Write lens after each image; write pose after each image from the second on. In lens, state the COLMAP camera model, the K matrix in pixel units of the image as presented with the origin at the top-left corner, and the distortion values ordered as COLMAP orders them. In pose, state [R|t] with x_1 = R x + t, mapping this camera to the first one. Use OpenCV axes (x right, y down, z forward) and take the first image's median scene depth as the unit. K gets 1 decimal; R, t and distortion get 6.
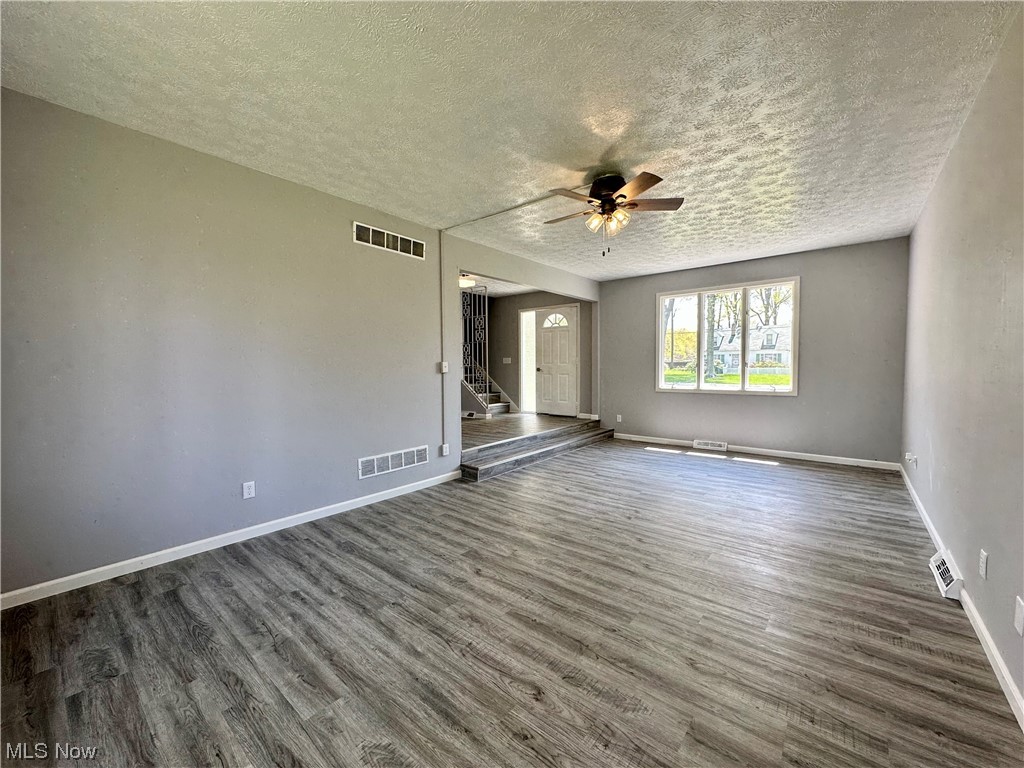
lens RADIAL K [[412.3, 0, 512.3], [0, 412.3, 385.6], [0, 0, 1]] dist [-0.000277, -0.000098]
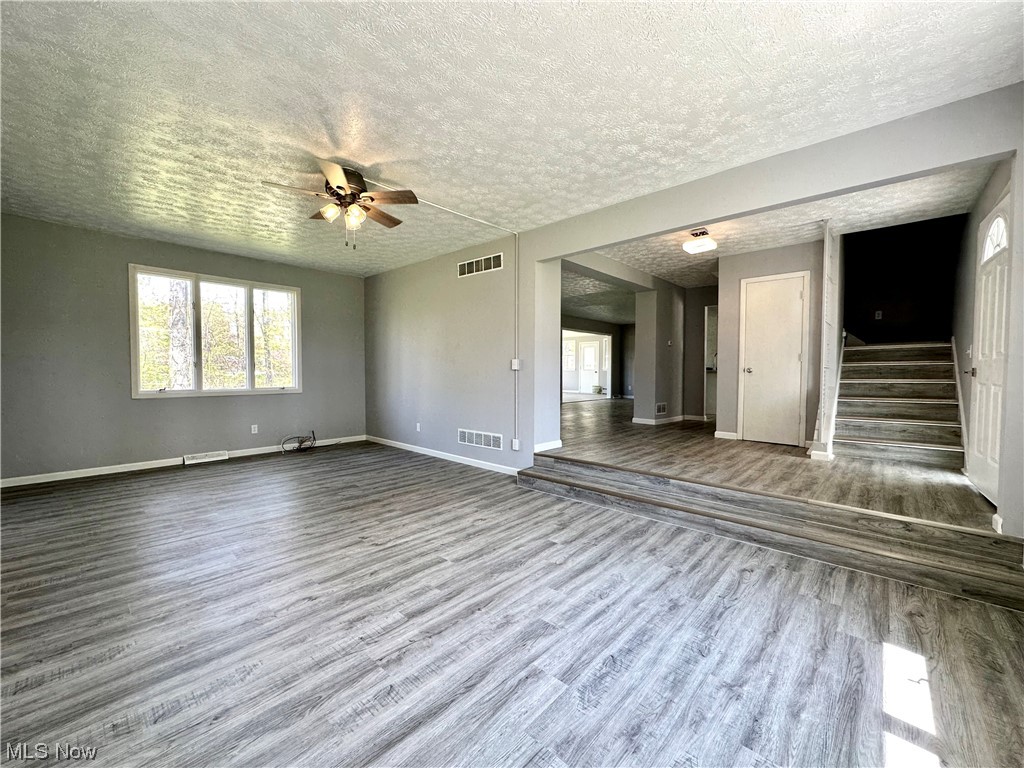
lens RADIAL K [[412.3, 0, 512.2], [0, 412.3, 385.3], [0, 0, 1]] dist [-0.000277, -0.000098]
pose [[-0.056674, 0.042593, -0.997484, 1.016141], [-0.051107, 0.997656, 0.045504, -0.045420], [0.997084, 0.053558, -0.054364, 1.228808]]
